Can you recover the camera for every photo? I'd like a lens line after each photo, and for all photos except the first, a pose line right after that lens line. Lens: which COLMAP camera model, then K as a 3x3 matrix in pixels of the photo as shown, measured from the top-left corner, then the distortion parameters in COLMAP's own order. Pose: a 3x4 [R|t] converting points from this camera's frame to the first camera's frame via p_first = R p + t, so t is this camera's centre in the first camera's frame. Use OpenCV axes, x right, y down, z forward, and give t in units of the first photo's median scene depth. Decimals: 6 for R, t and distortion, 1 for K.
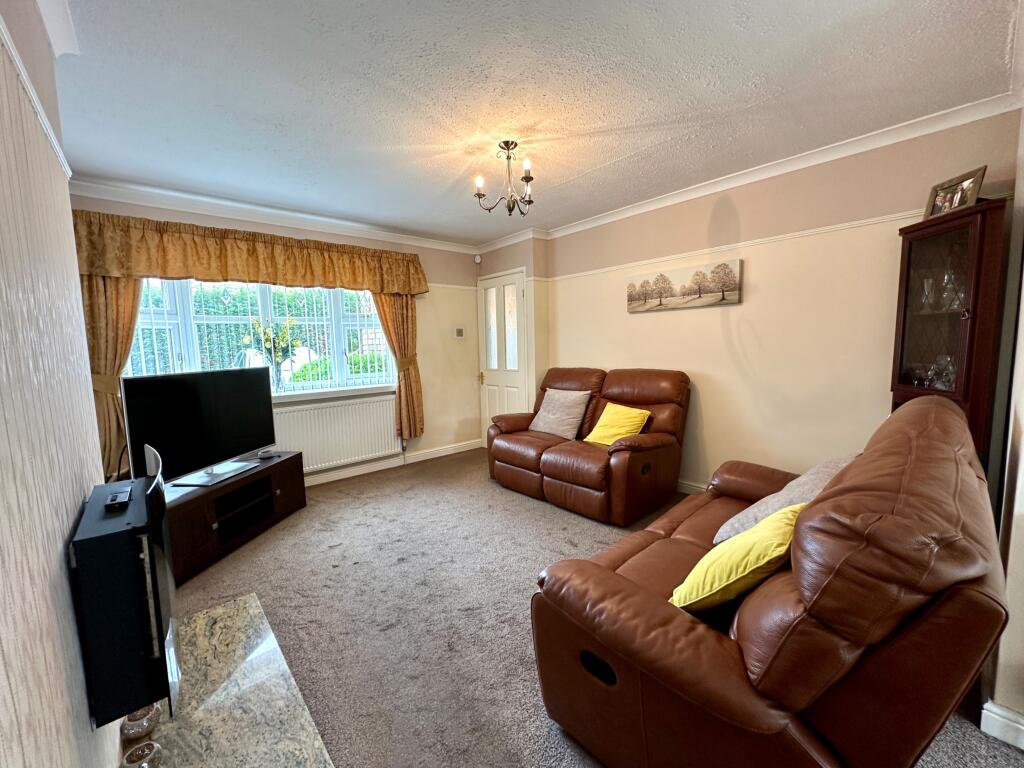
lens RADIAL K [[409.3, 0, 505.2], [0, 409.3, 382.8], [0, 0, 1]] dist [-0.001385, 0.000353]
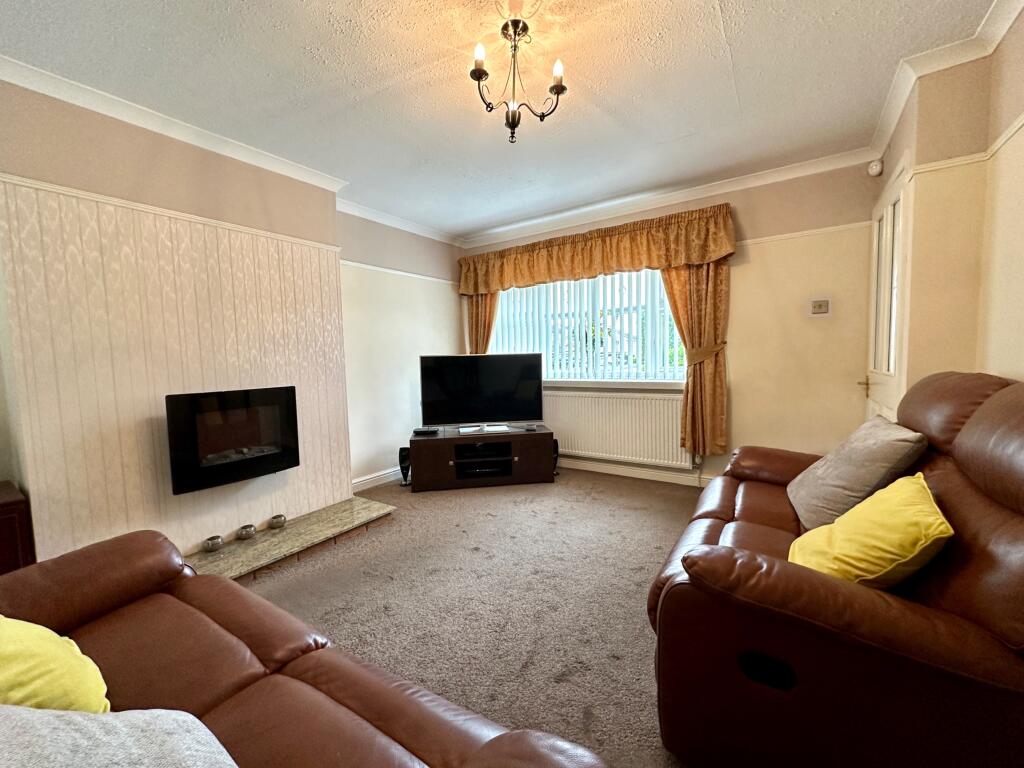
lens RADIAL K [[409.3, 0, 514.6], [0, 409.3, 380.2], [0, 0, 1]] dist [-0.001385, 0.000353]
pose [[0.272461, 0.079767, -0.958855, 0.514693], [-0.073154, 0.995390, 0.062020, -0.029890], [0.959382, 0.053247, 0.277041, 0.598660]]
